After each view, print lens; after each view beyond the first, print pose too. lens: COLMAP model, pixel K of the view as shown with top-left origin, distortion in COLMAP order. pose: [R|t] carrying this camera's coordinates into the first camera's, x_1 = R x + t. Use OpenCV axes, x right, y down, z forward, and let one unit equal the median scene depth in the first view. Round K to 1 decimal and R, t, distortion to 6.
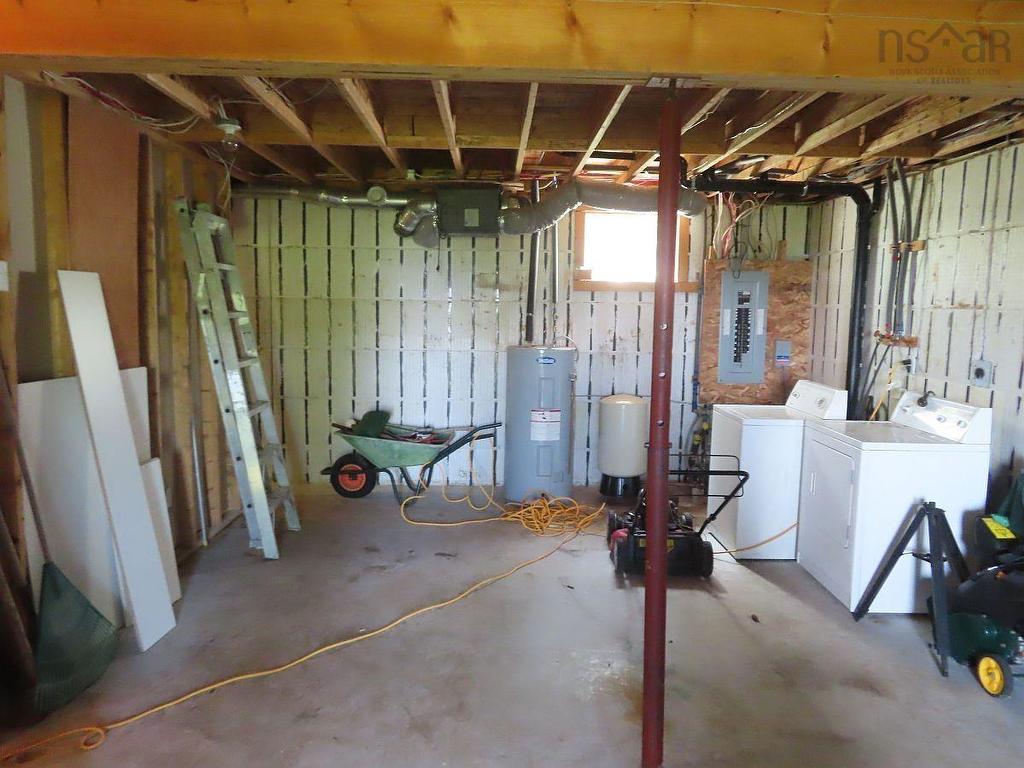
lens RADIAL K [[735.9, 0, 508.7], [0, 735.9, 387.1], [0, 0, 1]] dist [-0.007279, 0.001796]
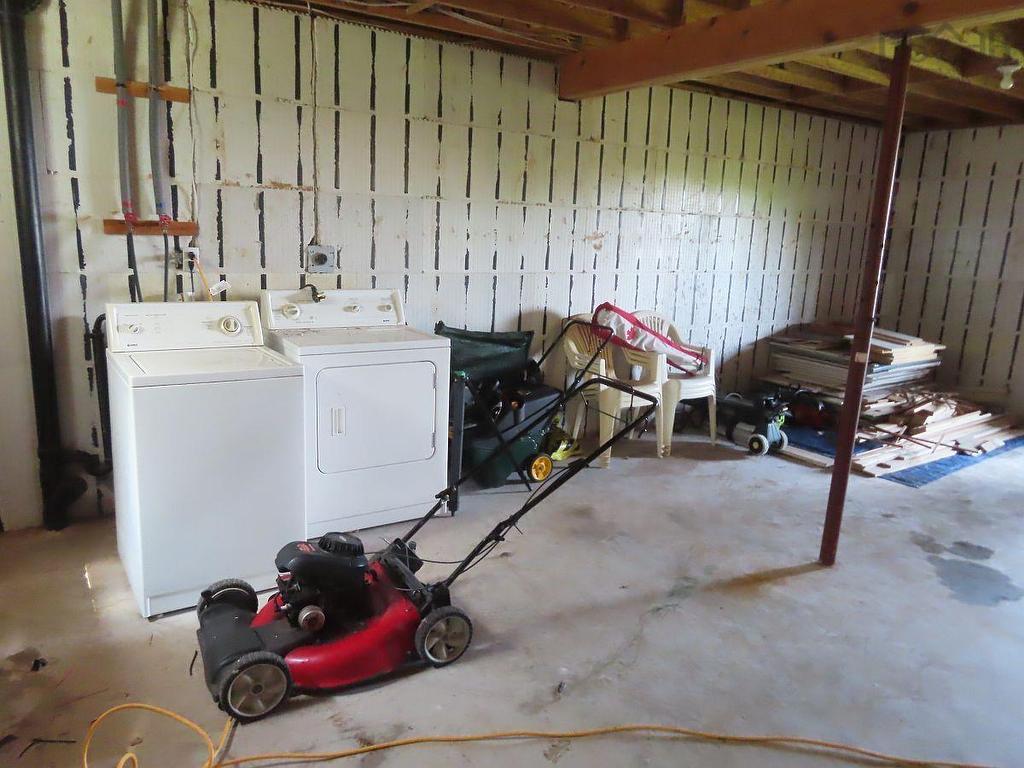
lens RADIAL K [[735.9, 0, 508.7], [0, 735.9, 387.1], [0, 0, 1]] dist [-0.007279, 0.001796]
pose [[-0.545064, -0.206700, 0.812515, -0.318305], [0.045107, 0.960498, 0.274606, -0.112154], [-0.837180, 0.186328, -0.514209, 1.320556]]
